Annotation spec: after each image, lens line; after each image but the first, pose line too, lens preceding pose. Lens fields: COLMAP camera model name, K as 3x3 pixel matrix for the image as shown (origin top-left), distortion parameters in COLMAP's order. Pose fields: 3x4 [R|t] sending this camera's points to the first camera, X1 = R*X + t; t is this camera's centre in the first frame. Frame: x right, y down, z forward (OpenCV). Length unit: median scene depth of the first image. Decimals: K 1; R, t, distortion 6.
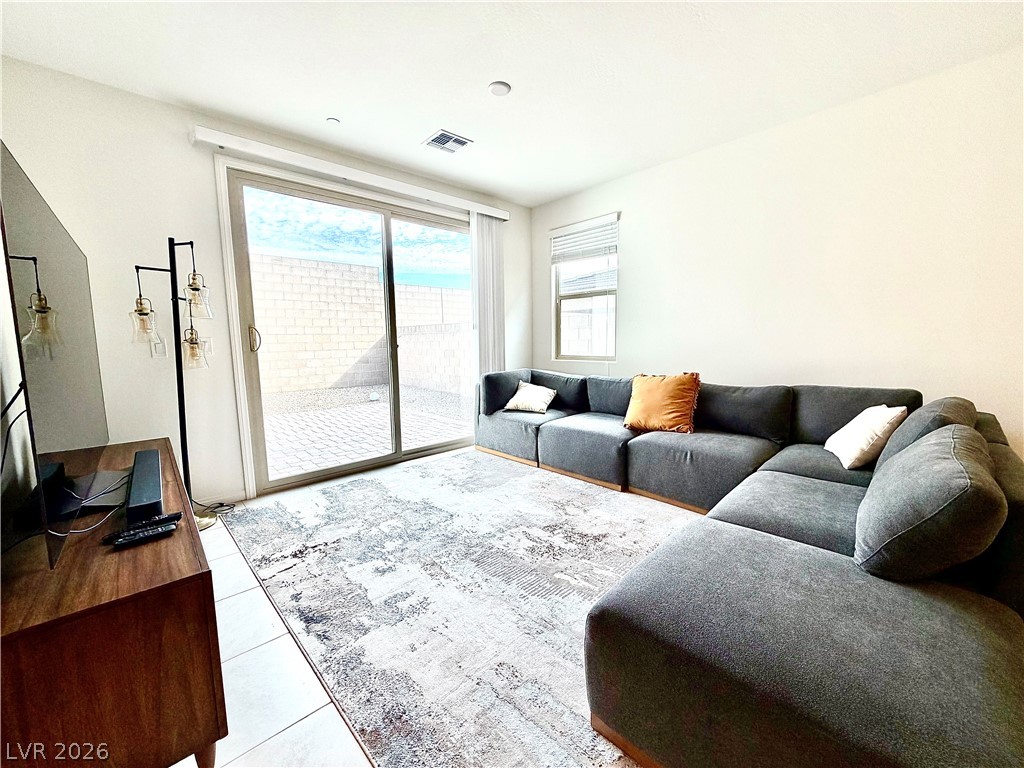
lens RADIAL K [[408.8, 0, 508.9], [0, 408.8, 384.2], [0, 0, 1]] dist [0.001259, 0.000316]
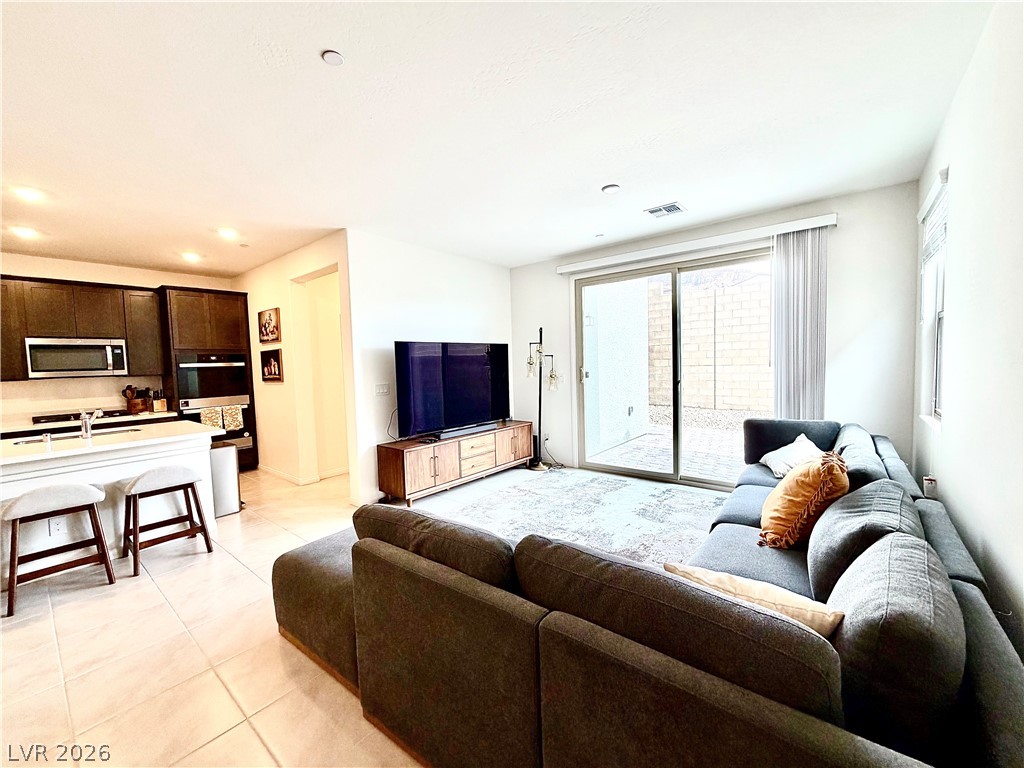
lens RADIAL K [[408.8, 0, 508.9], [0, 408.8, 384.2], [0, 0, 1]] dist [0.001259, 0.000316]
pose [[0.136693, 0.065590, -0.988440, 0.971465], [-0.087264, 0.994724, 0.053939, -0.132817], [0.986762, 0.078882, 0.141695, 0.447683]]
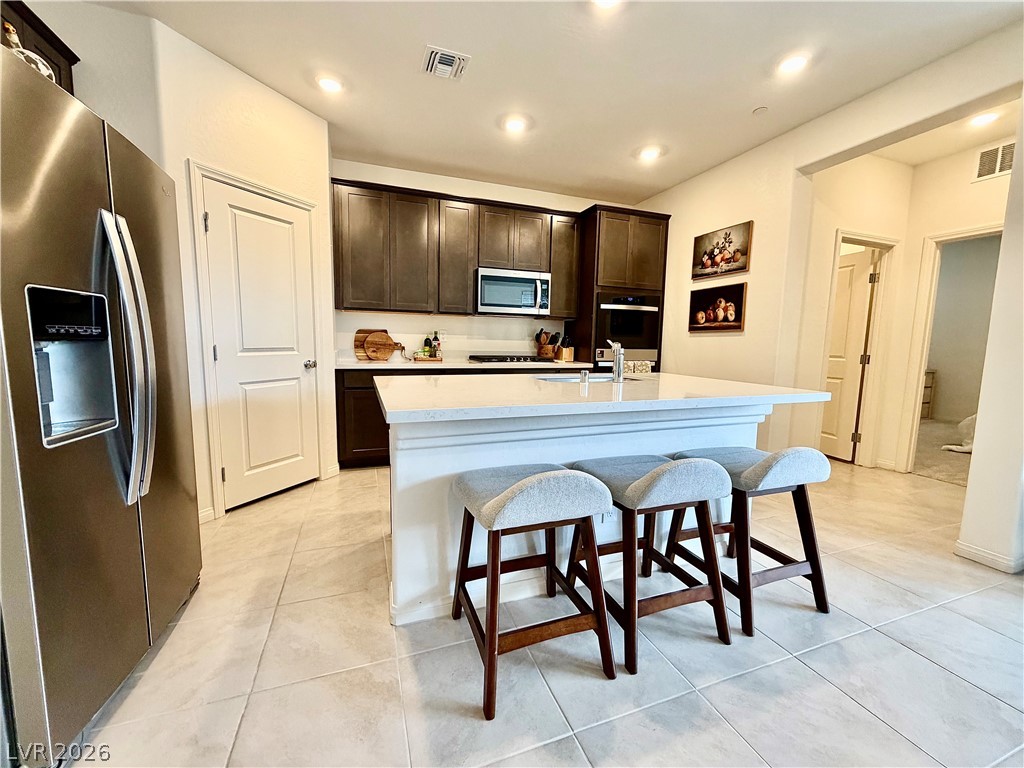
lens RADIAL K [[408.8, 0, 508.9], [0, 408.8, 384.2], [0, 0, 1]] dist [0.001259, 0.000316]
pose [[-0.386909, 0.106264, -0.915974, 0.546249], [-0.121774, 0.978750, 0.164985, 0.054673], [0.914042, 0.175376, -0.365747, -0.339864]]
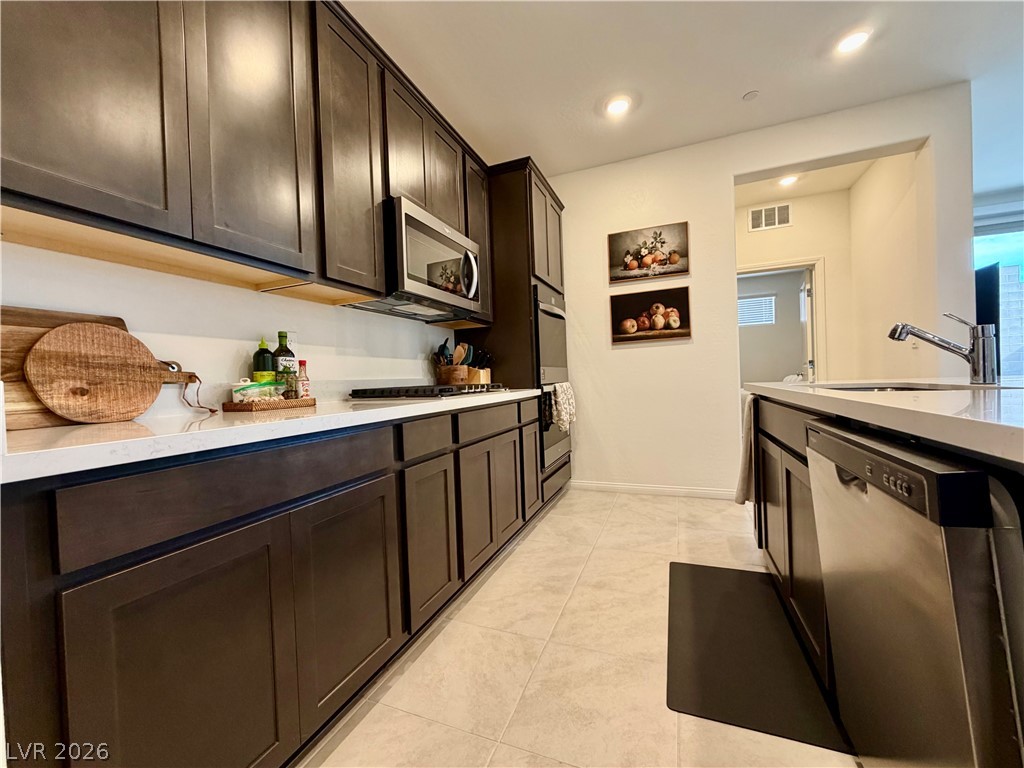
lens RADIAL K [[408.8, 0, 508.9], [0, 408.8, 384.2], [0, 0, 1]] dist [0.001259, 0.000316]
pose [[0.422530, 0.008840, -0.906306, 0.006614], [-0.072741, 0.997058, -0.024187, 0.188627], [0.903425, 0.076145, 0.421930, -1.011130]]
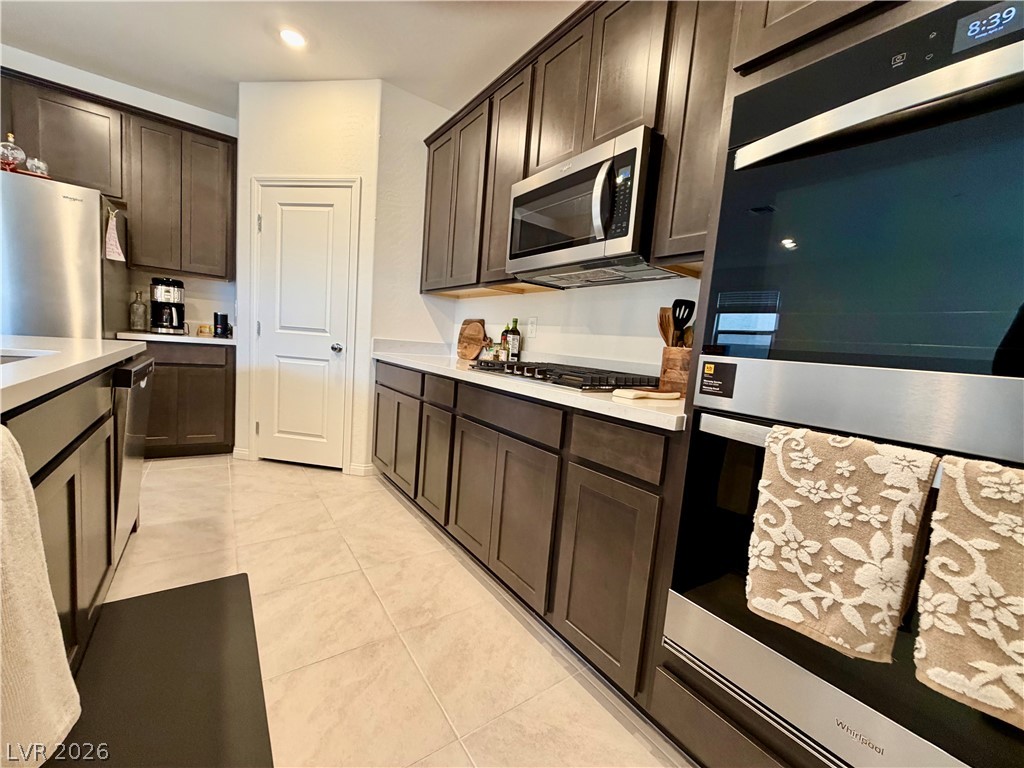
lens RADIAL K [[408.8, 0, 508.9], [0, 408.8, 384.2], [0, 0, 1]] dist [0.001259, 0.000316]
pose [[-0.989535, -0.077964, 0.121414, -0.663282], [-0.051009, 0.976137, 0.211081, 0.089823], [-0.134973, 0.202679, -0.969899, -0.265257]]
